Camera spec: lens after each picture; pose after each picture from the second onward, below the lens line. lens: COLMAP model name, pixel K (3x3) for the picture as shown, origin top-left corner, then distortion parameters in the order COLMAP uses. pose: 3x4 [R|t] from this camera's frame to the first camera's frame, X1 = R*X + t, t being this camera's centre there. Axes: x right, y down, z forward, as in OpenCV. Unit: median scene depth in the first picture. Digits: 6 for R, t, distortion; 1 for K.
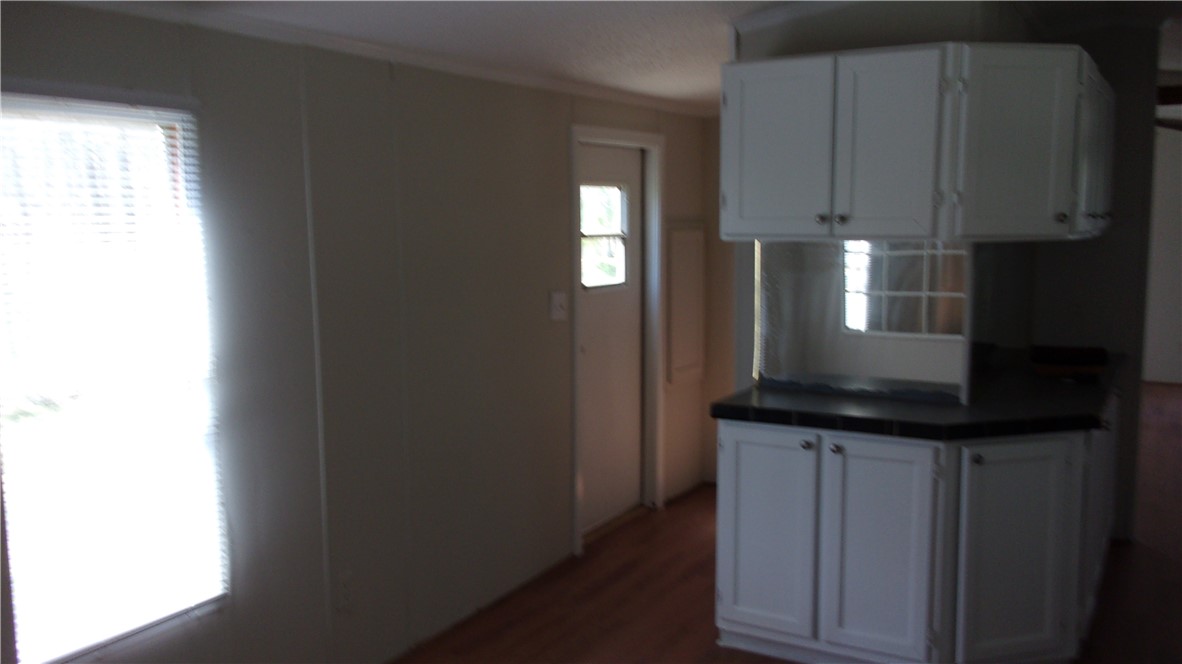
lens RADIAL K [[997.7, 0, 591.0], [0, 997.7, 332.0], [0, 0, 1]] dist [0.002932, -0.005990]
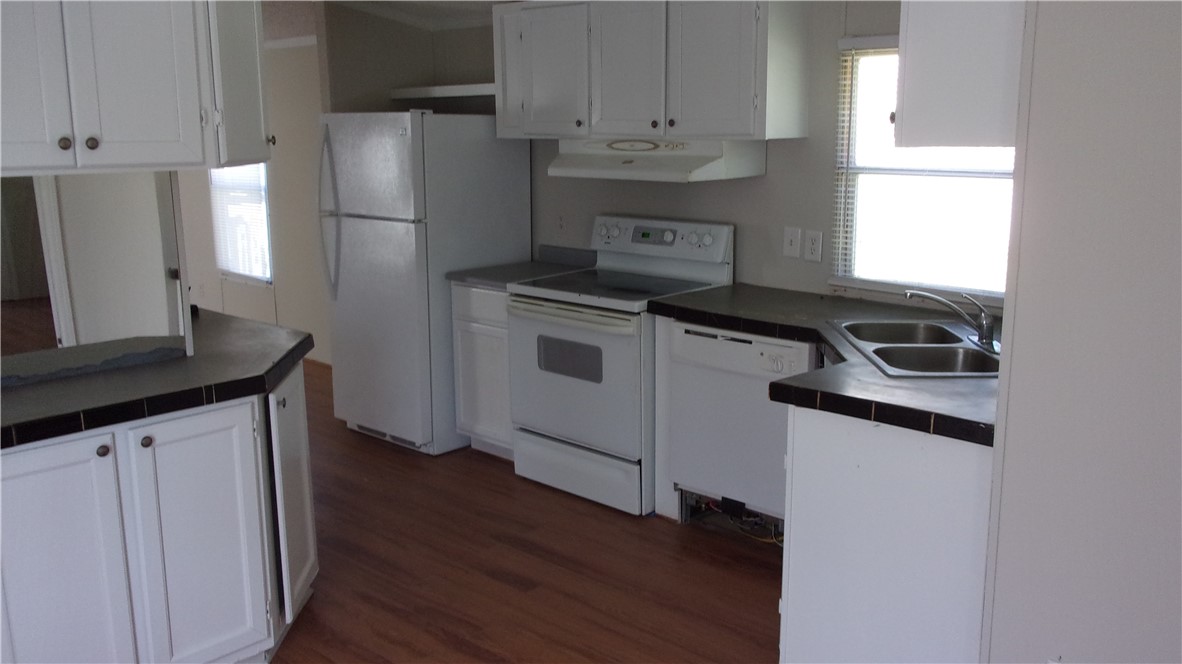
lens RADIAL K [[997.7, 0, 591.0], [0, 997.7, 332.0], [0, 0, 1]] dist [0.002932, -0.005990]
pose [[0.240566, -0.188416, 0.952170, -0.396753], [0.111808, 0.979828, 0.165640, -0.057204], [-0.964172, 0.066613, 0.256780, 0.458203]]
